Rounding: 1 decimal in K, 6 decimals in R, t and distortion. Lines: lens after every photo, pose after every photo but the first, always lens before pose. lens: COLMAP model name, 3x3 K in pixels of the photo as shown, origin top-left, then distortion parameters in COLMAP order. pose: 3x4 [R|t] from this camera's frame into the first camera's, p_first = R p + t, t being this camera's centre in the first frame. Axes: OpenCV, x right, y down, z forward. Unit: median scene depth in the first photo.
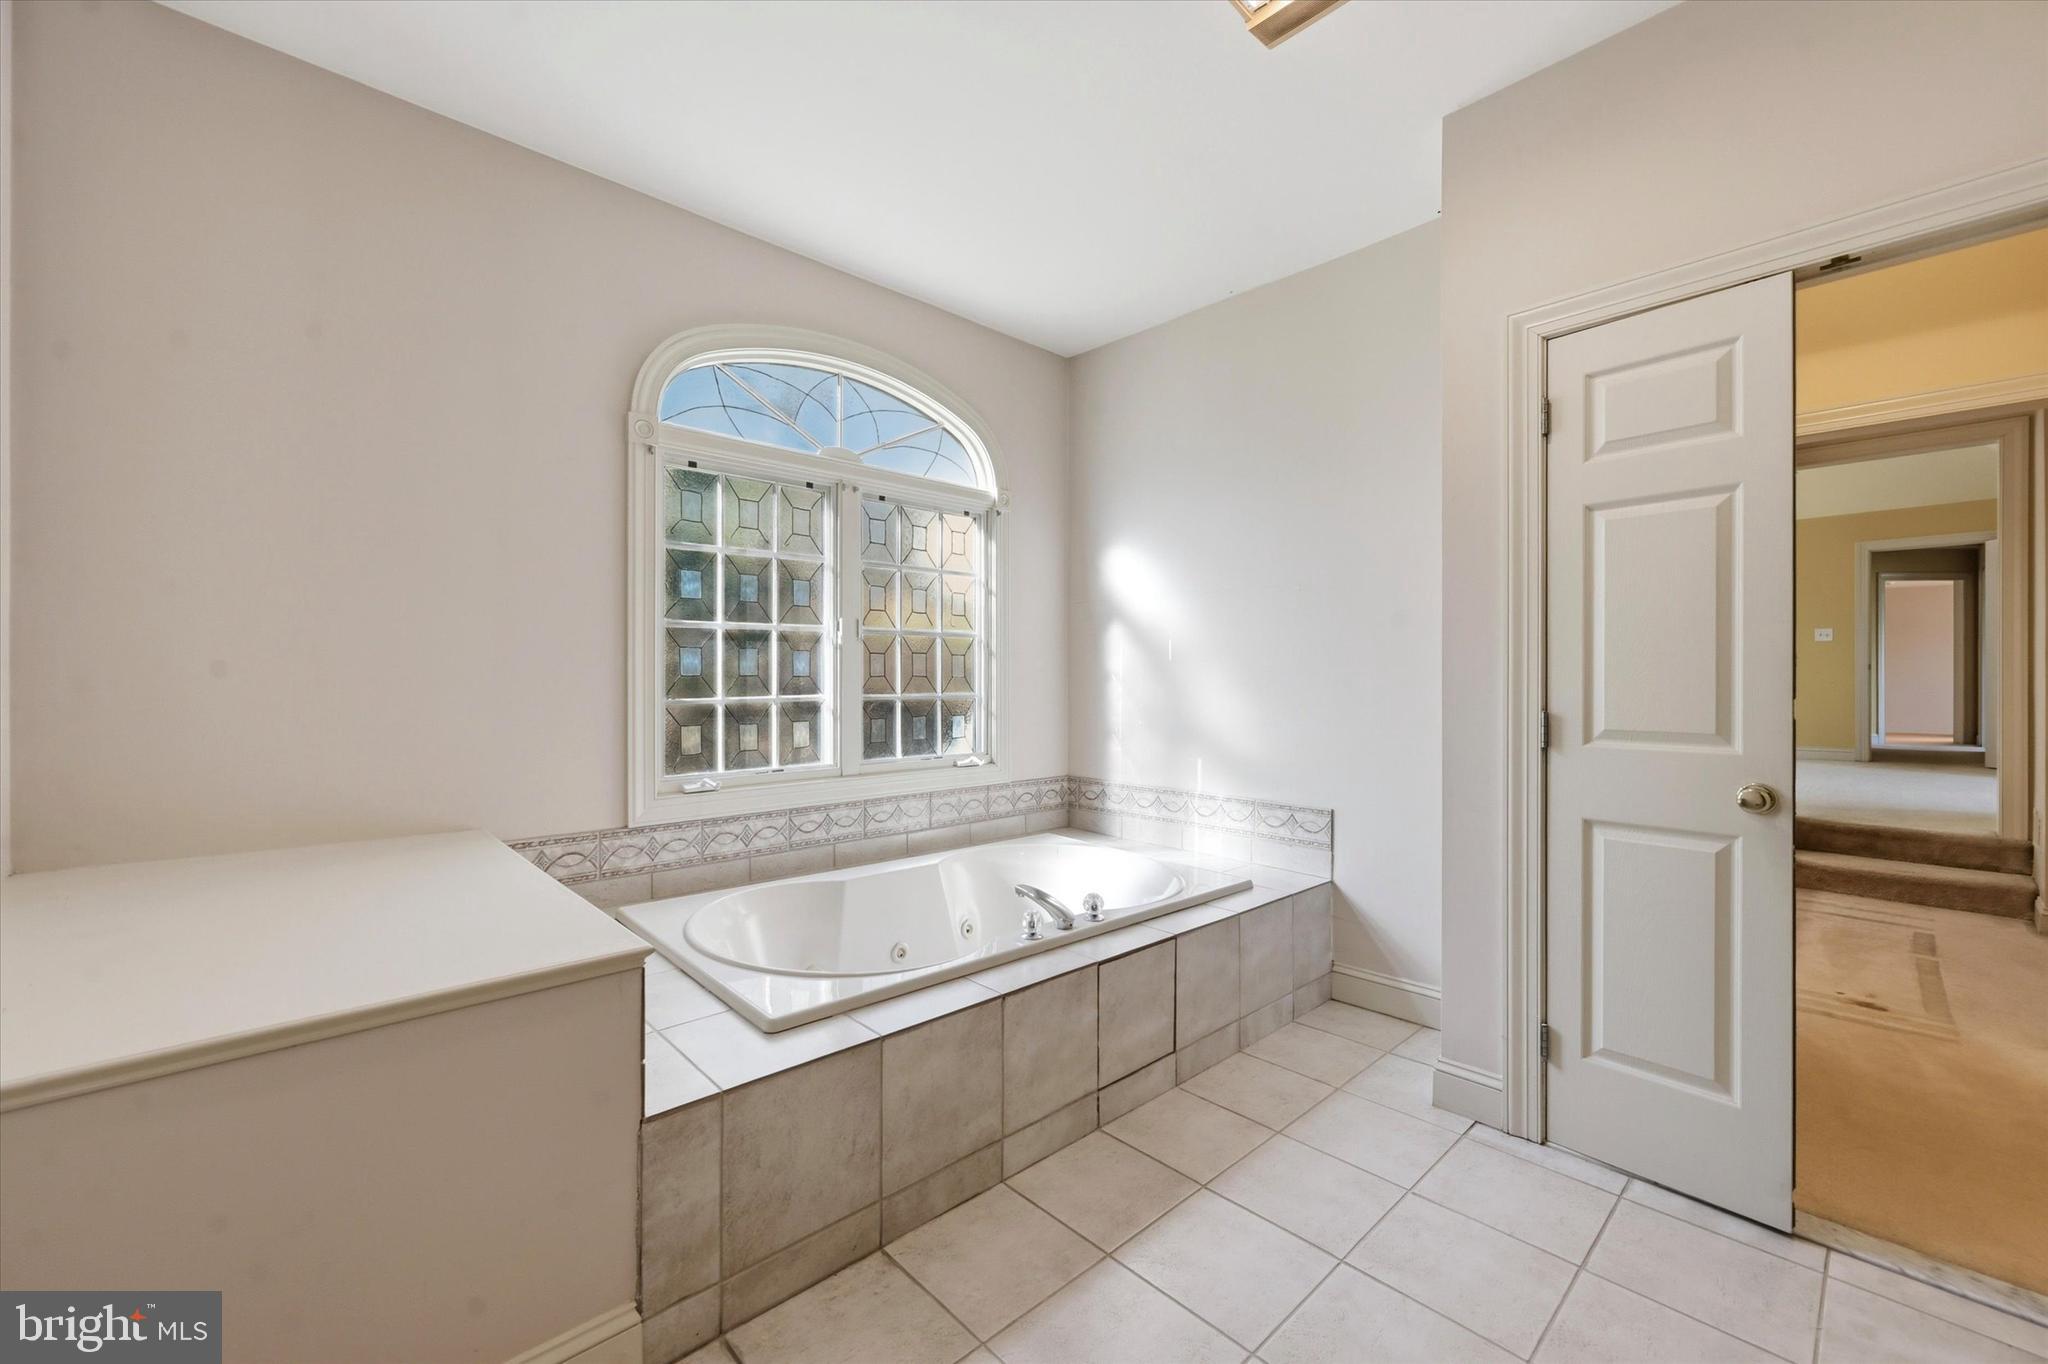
lens RADIAL K [[807.9, 0, 1026.8], [0, 807.9, 679.9], [0, 0, 1]] dist [-0.002594, -0.000989]
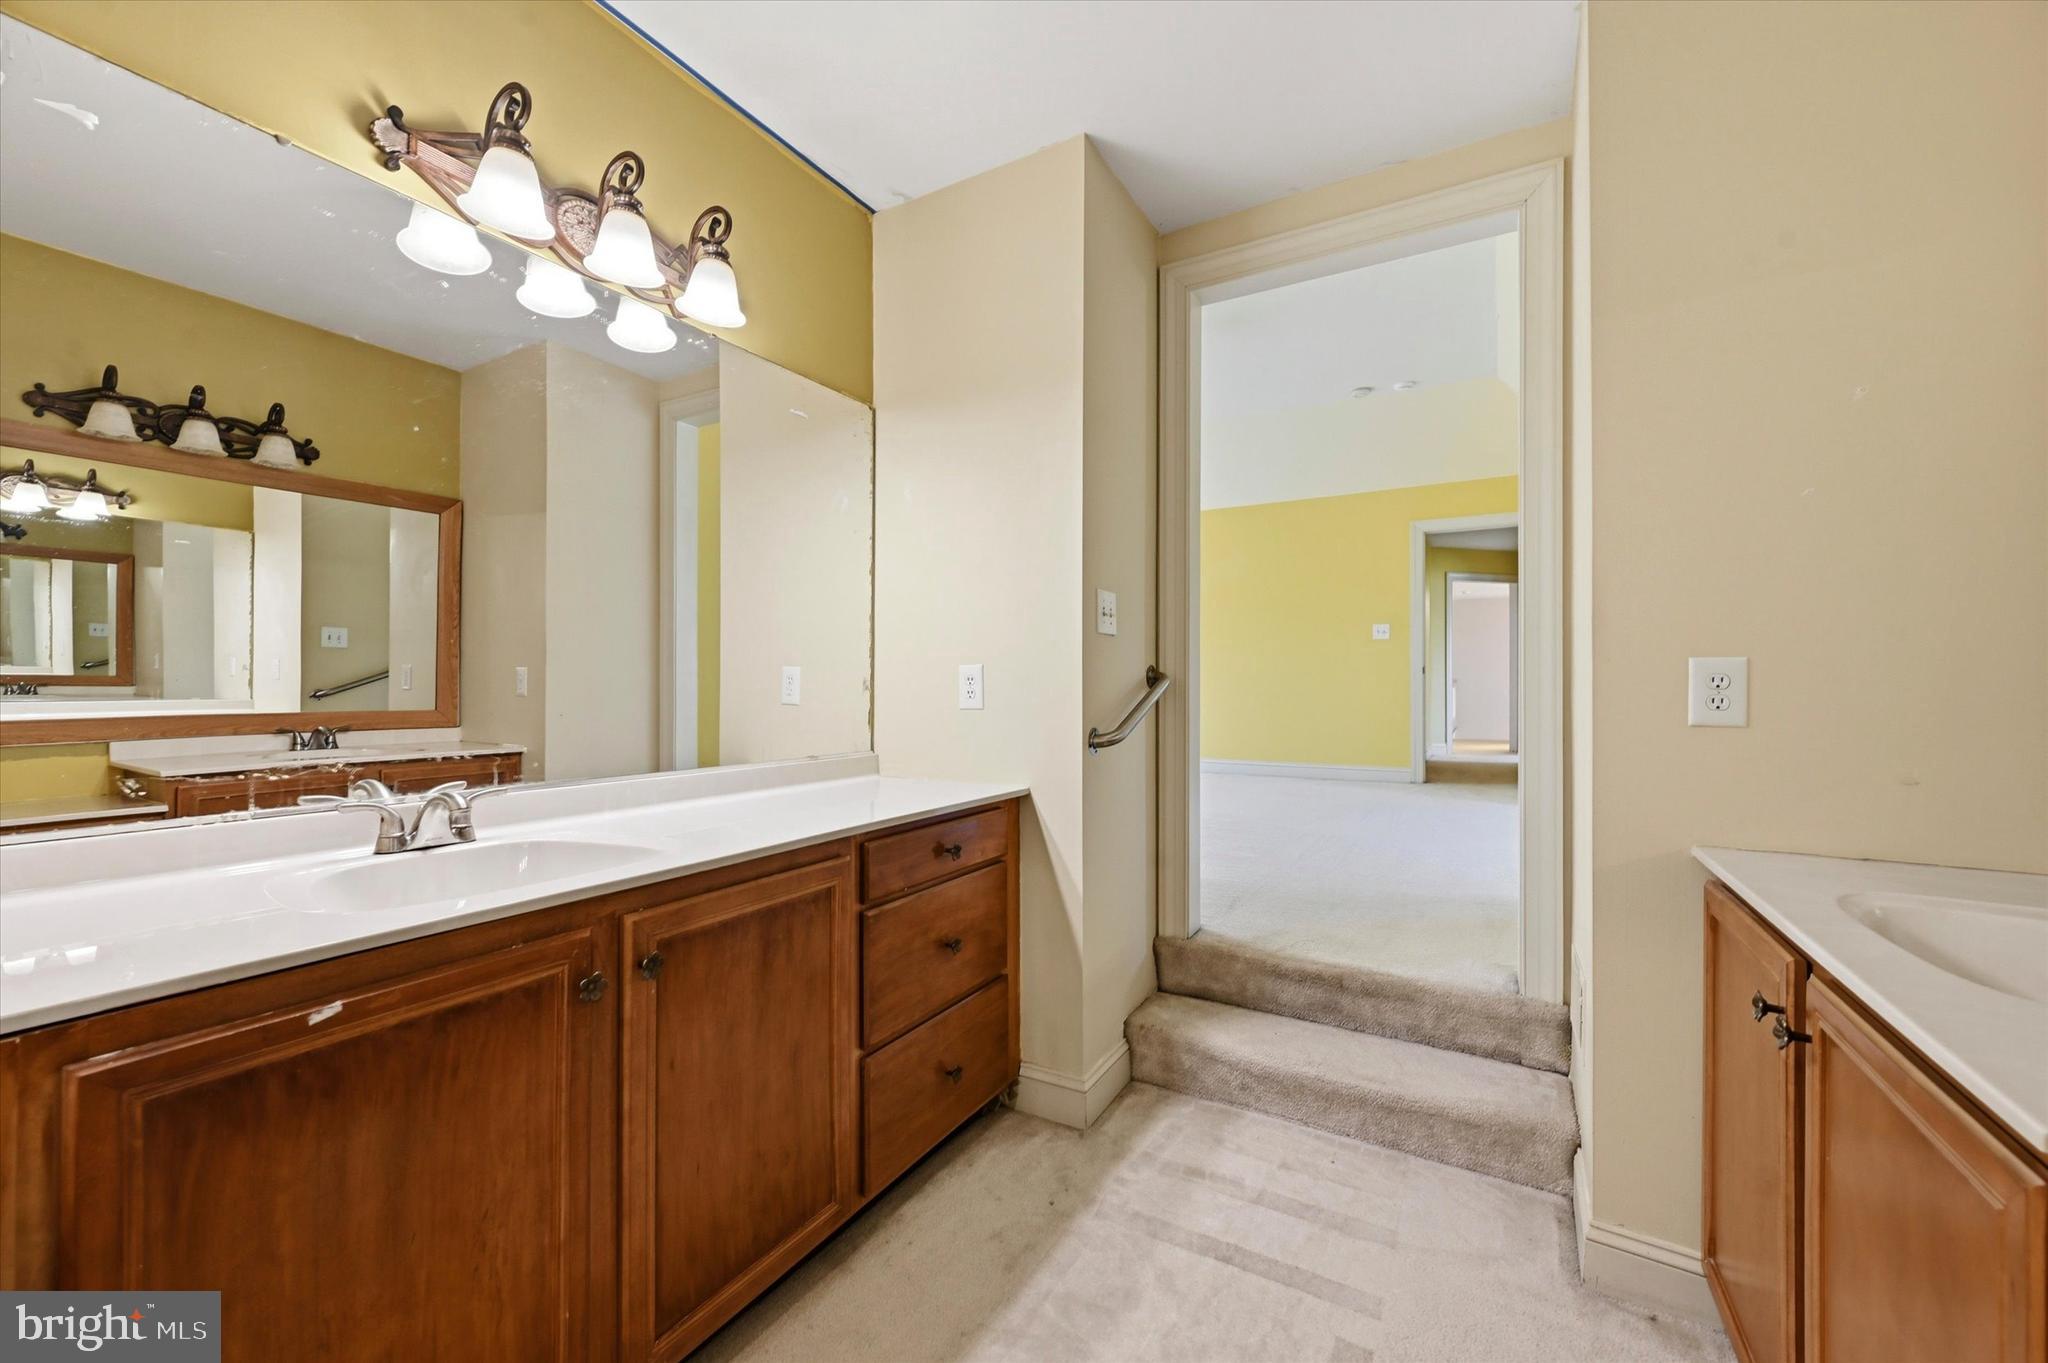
lens RADIAL K [[807.9, 0, 1026.8], [0, 807.9, 679.4], [0, 0, 1]] dist [-0.002594, -0.000989]
pose [[0.954368, 0.002002, 0.298625, 0.748890], [0.000215, 0.999973, -0.007388, 0.000720], [-0.298632, 0.007115, 0.954342, 0.595741]]
